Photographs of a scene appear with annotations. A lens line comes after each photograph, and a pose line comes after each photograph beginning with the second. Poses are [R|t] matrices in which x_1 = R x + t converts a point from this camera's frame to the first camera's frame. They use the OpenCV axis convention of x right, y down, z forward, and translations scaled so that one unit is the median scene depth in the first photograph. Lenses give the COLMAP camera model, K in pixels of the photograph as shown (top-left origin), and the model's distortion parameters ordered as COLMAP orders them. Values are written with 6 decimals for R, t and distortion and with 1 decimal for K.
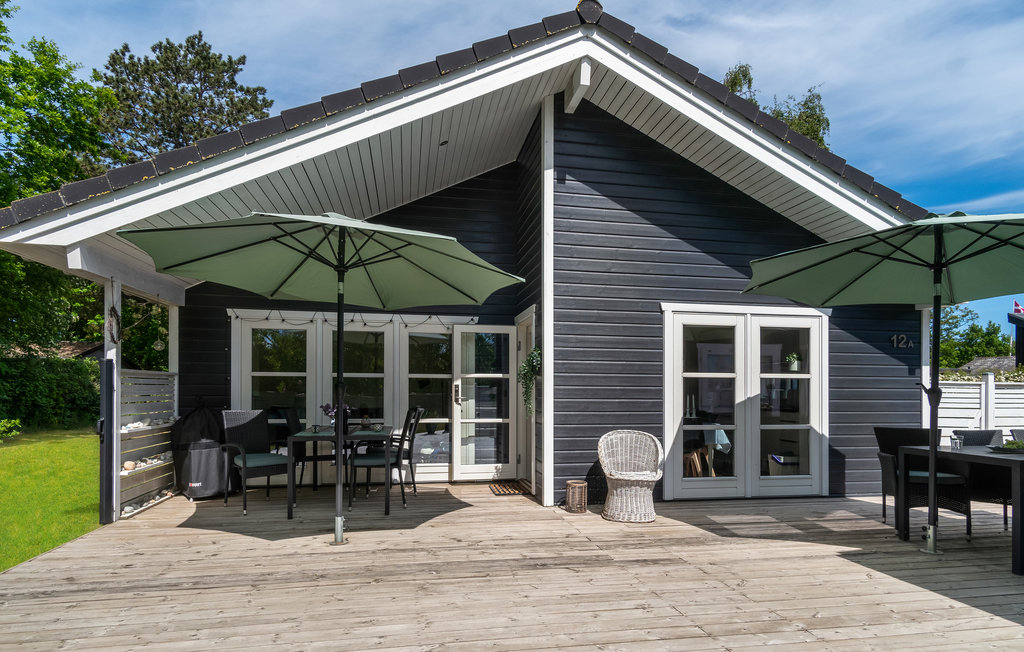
lens RADIAL K [[561.6, 0, 510.9], [0, 561.6, 386.7], [0, 0, 1]] dist [0.020437, 0.000455]
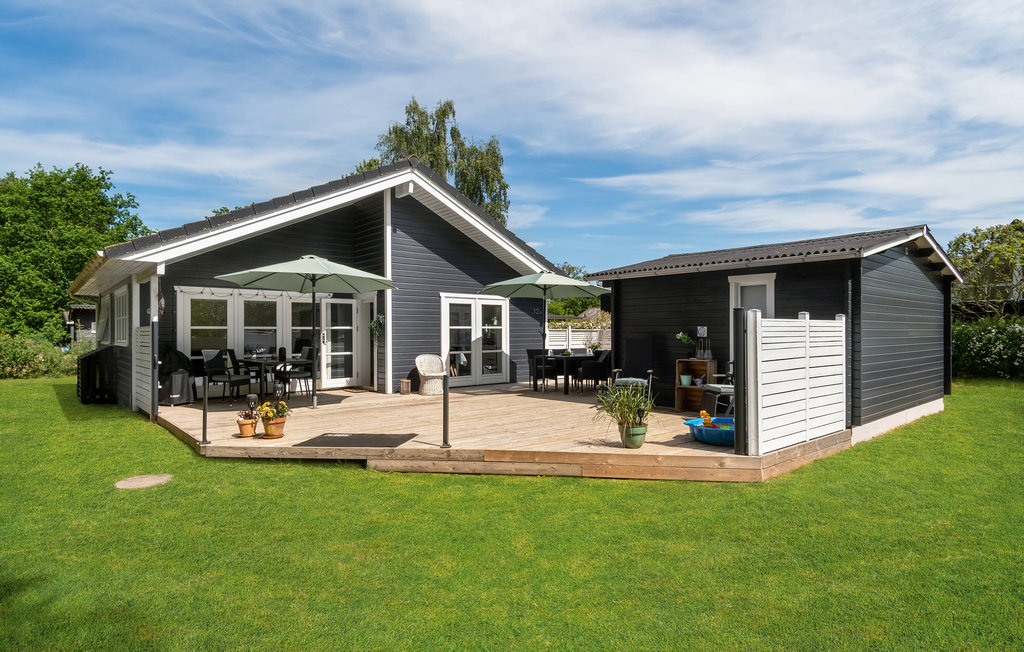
lens RADIAL K [[544.8, 0, 510.3], [0, 544.8, 356.0], [0, 0, 1]] dist [0.022623, -0.001348]
pose [[0.862661, -0.032871, 0.504714, -0.506106], [0.007357, 0.998596, 0.052462, -0.019196], [-0.505730, -0.041543, 0.861691, -0.828672]]
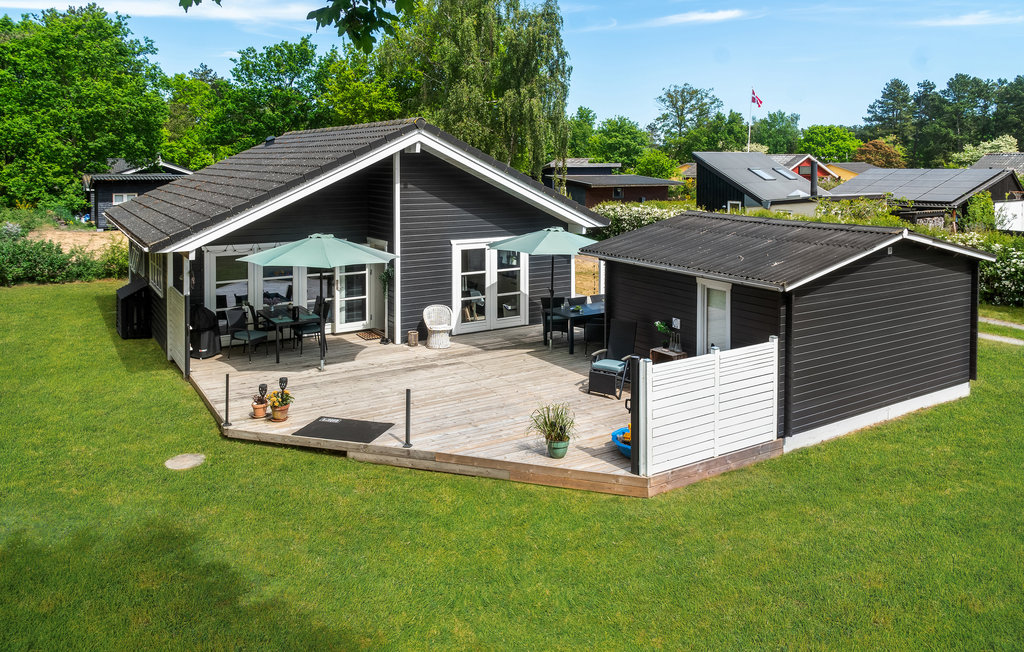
lens RADIAL K [[737.8, 0, 517.8], [0, 737.8, 240.6], [0, 0, 1]] dist [0.024837, 0.004319]
pose [[0.925019, -0.041085, 0.377693, -0.495487], [-0.003905, 0.993055, 0.117585, -0.444873], [-0.379901, -0.110243, 0.918434, -1.476411]]
